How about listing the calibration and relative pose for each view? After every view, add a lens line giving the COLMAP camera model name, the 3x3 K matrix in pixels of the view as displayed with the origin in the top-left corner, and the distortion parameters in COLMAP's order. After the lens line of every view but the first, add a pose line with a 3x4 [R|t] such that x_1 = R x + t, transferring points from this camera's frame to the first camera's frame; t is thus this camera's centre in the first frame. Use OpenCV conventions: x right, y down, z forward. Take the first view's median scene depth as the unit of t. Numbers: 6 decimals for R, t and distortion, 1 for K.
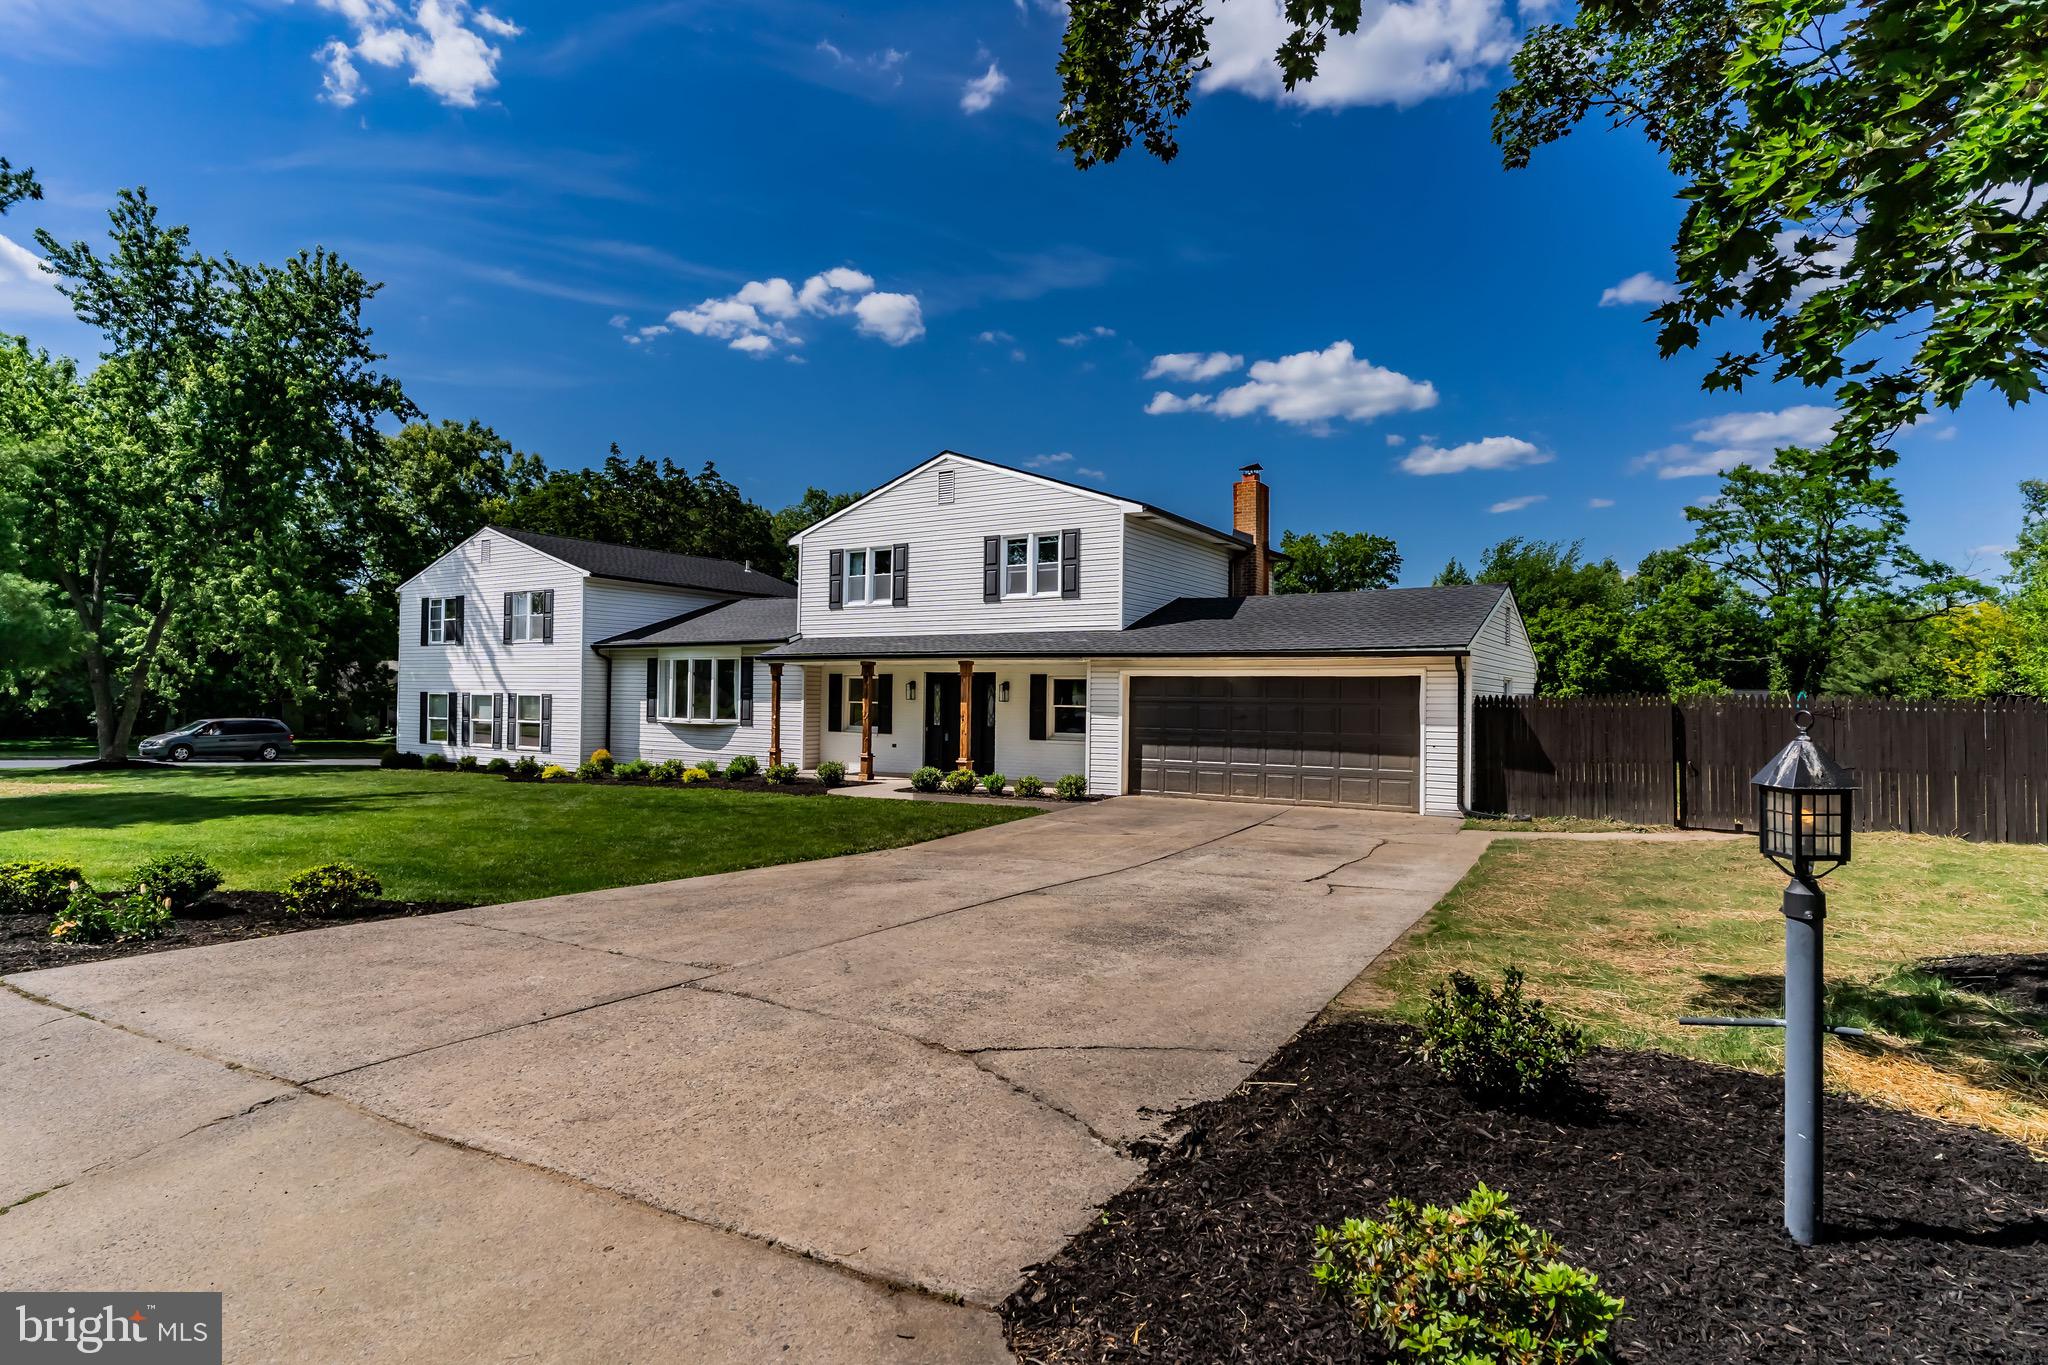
lens RADIAL K [[1120.0, 0, 1031.5], [0, 1120.0, 704.4], [0, 0, 1]] dist [-0.001936, -0.000157]
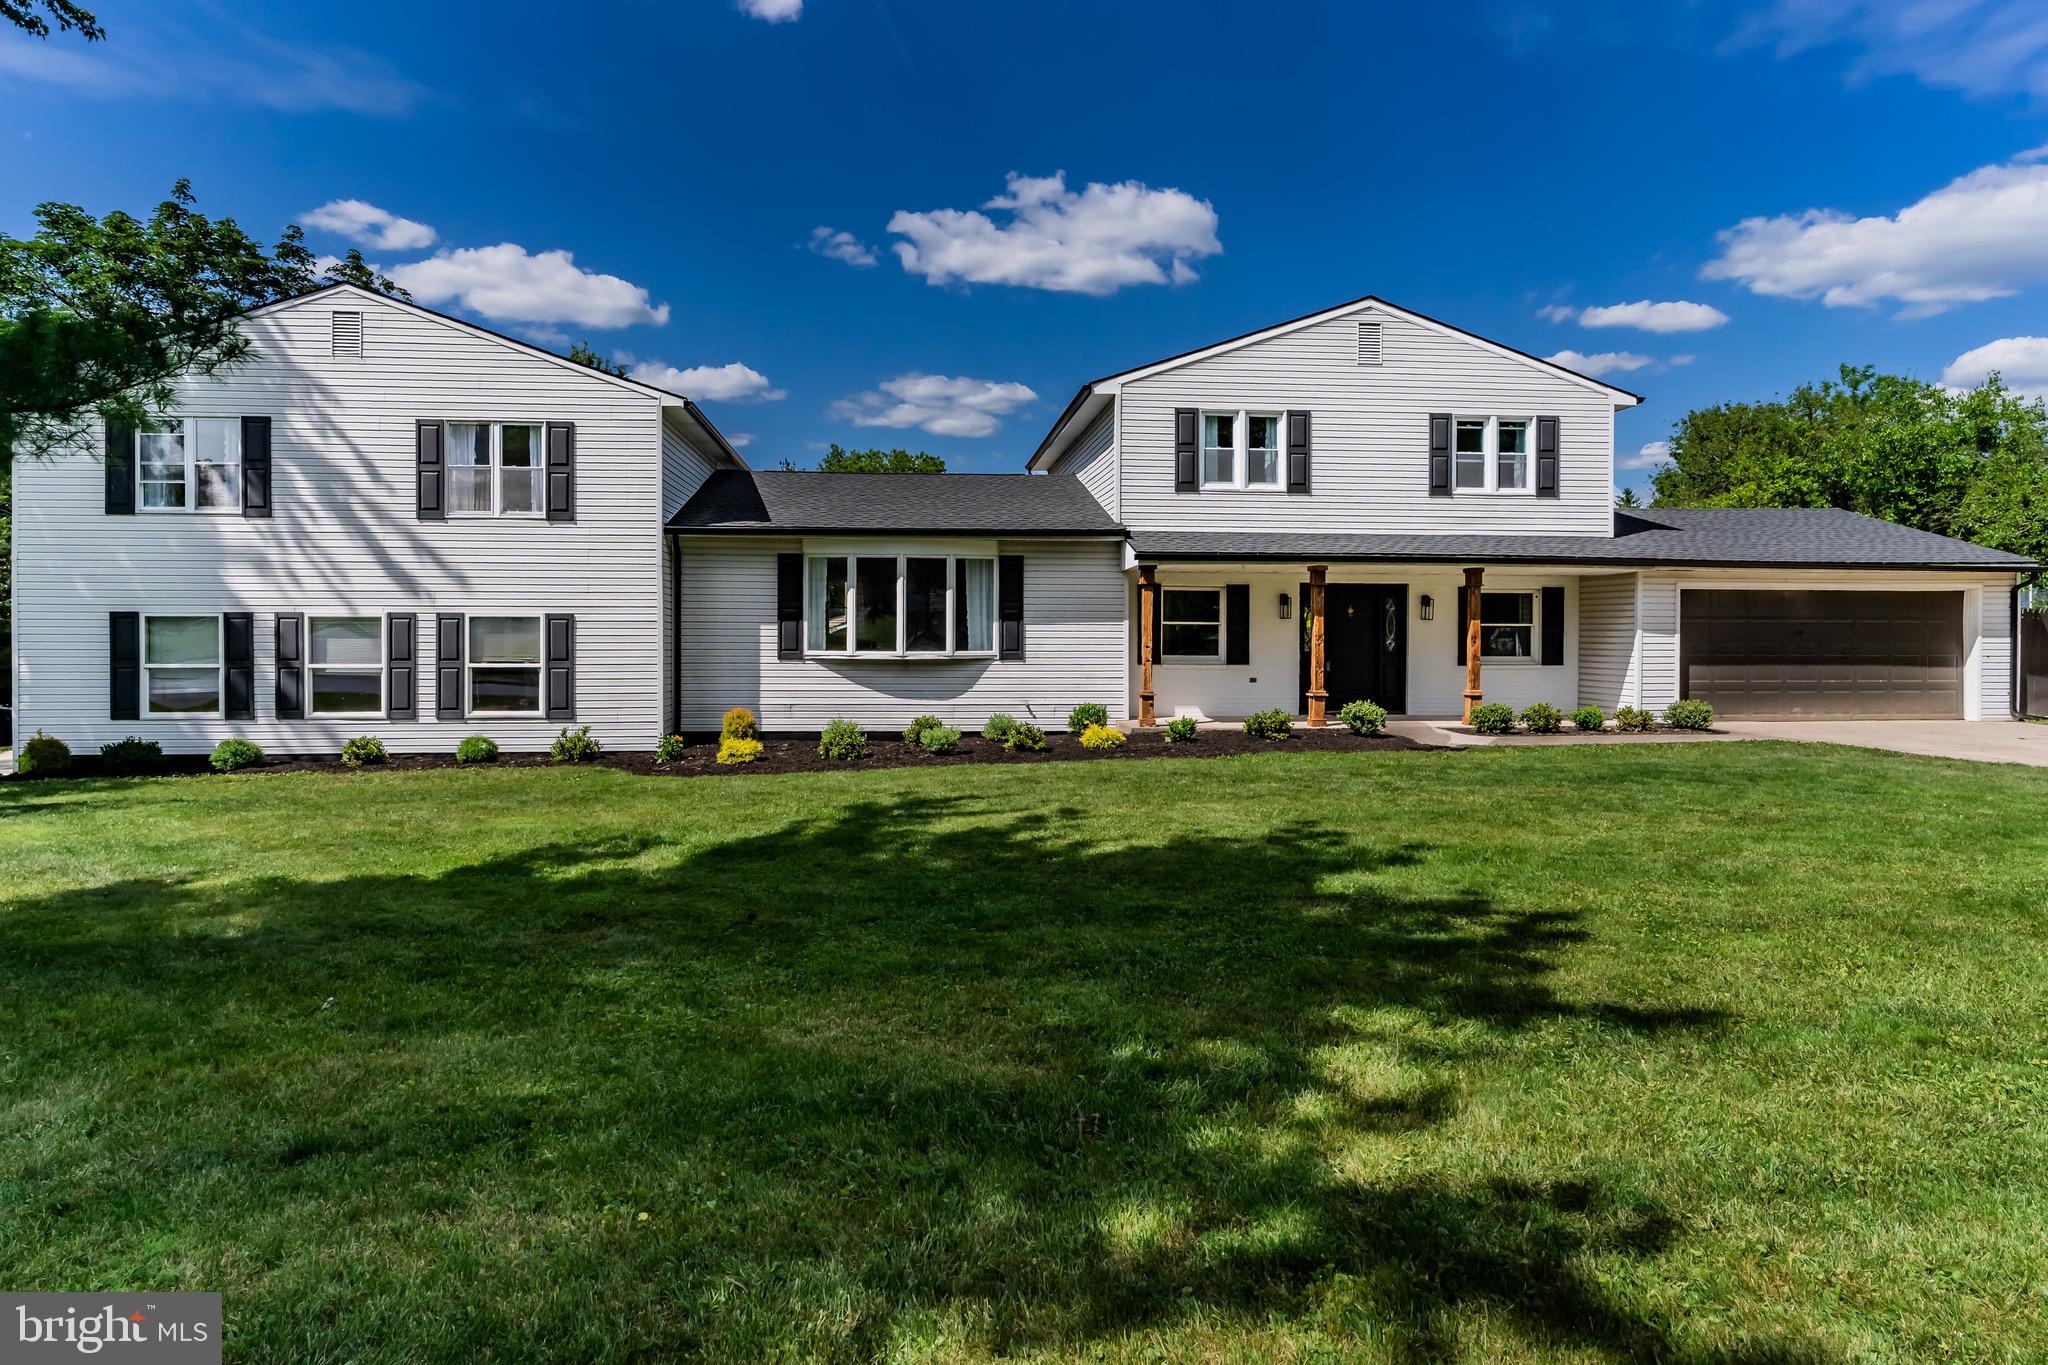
lens RADIAL K [[1136.3, 0, 1026.0], [0, 1136.3, 642.0], [0, 0, 1]] dist [-0.010837, -0.000556]
pose [[0.780464, -0.017662, 0.624951, -0.667524], [0.011202, 0.999835, 0.014267, -0.001188], [-0.625100, -0.004134, 0.780533, 0.471143]]
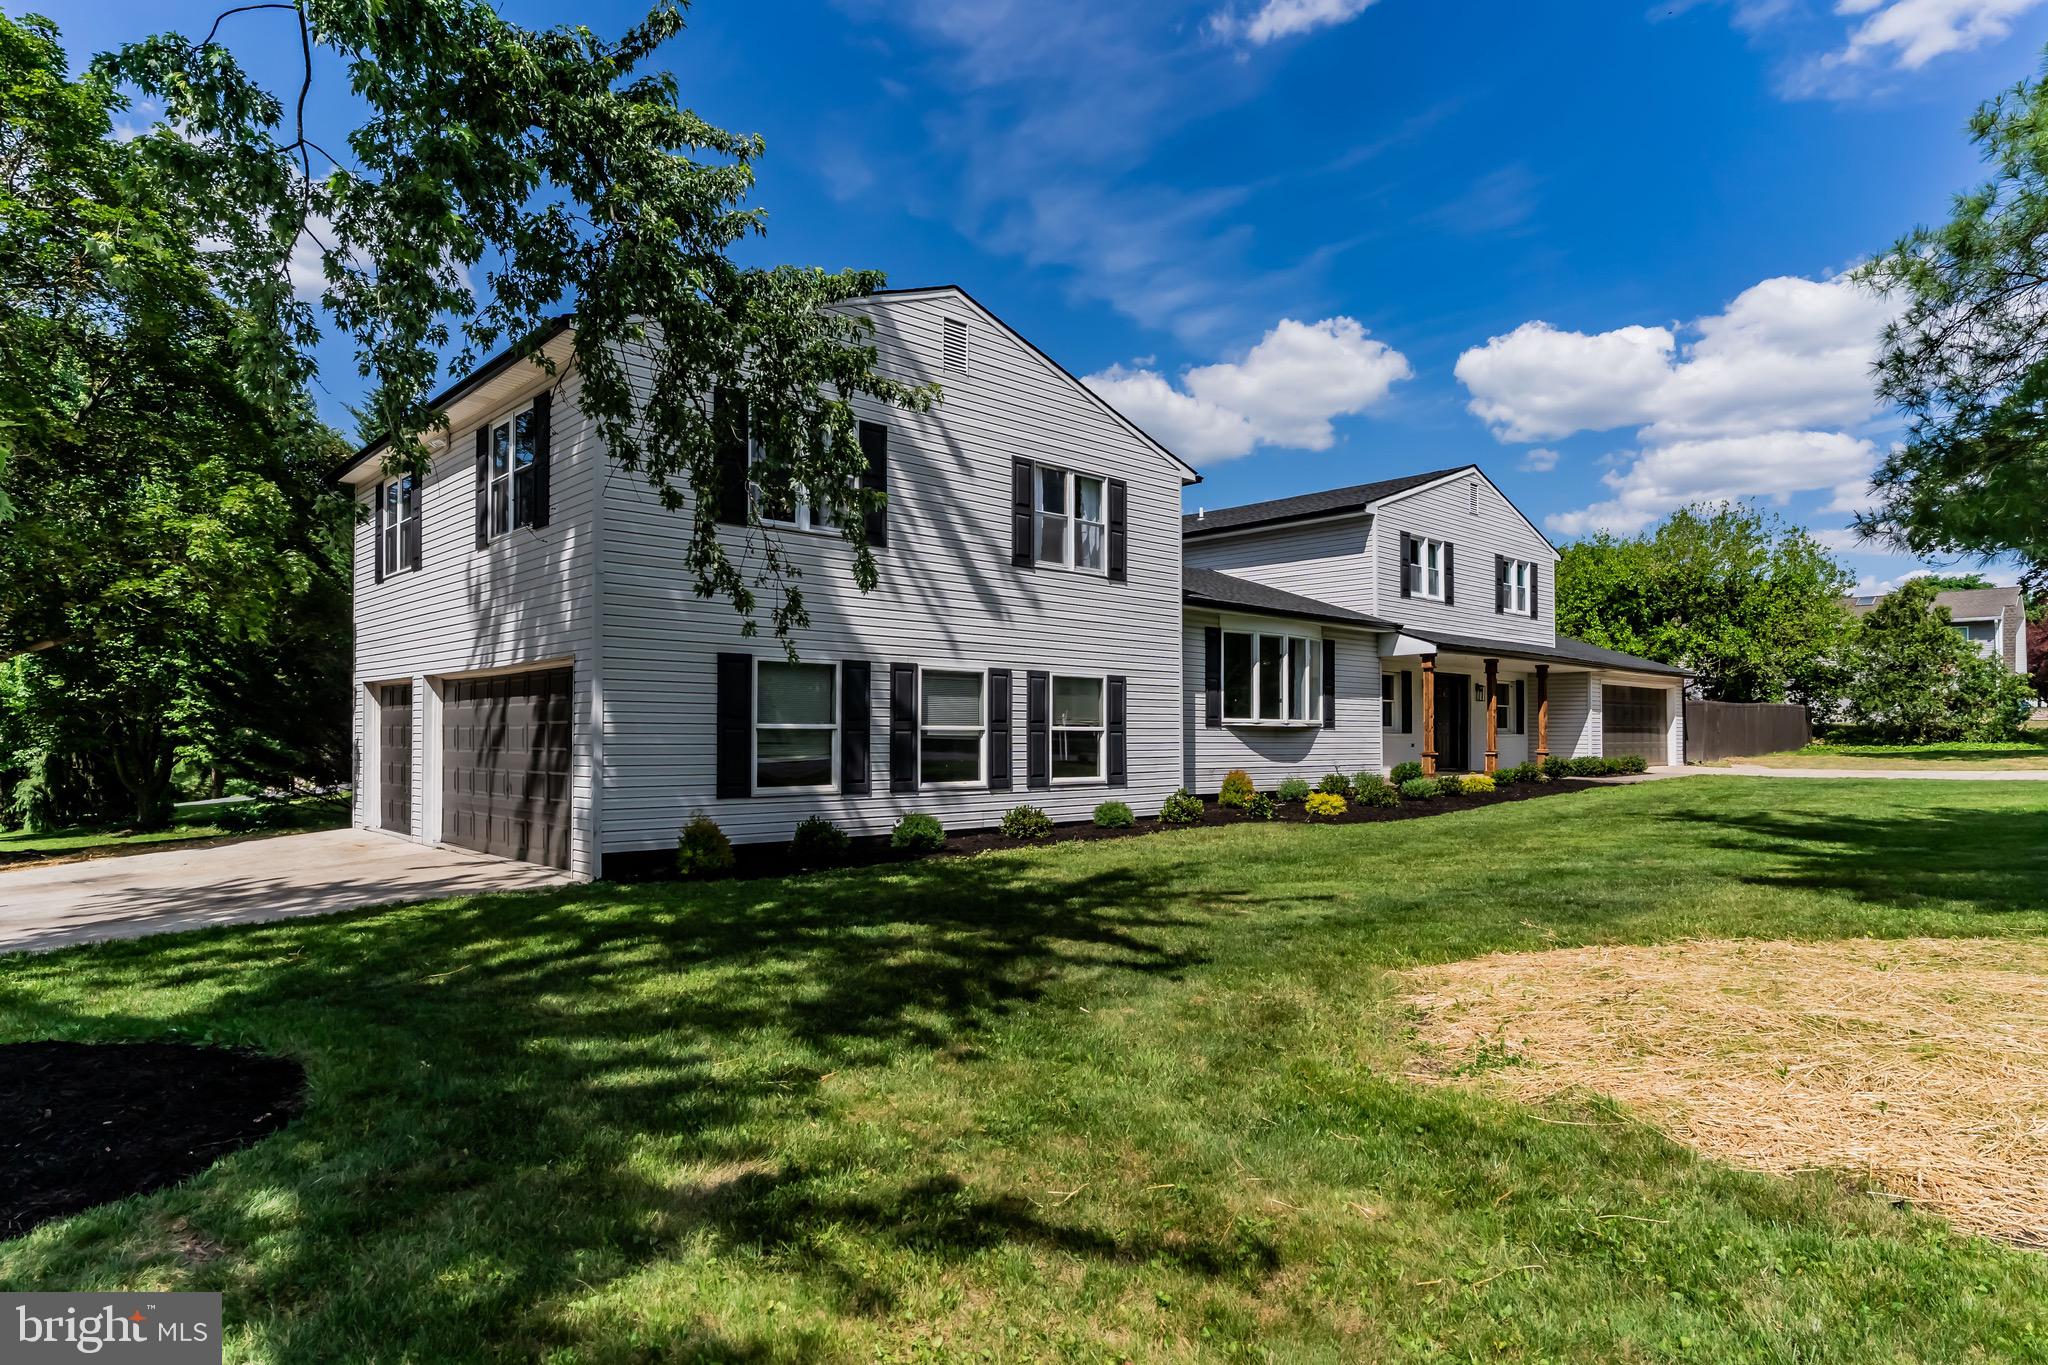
lens RADIAL K [[1120.0, 0, 1031.5], [0, 1120.0, 704.4], [0, 0, 1]] dist [-0.001936, -0.000157]
pose [[0.249986, 0.008826, 0.968209, -1.062724], [-0.001055, 0.999960, -0.008843, 0.009763], [-0.968249, 0.001189, 0.249985, 1.005260]]
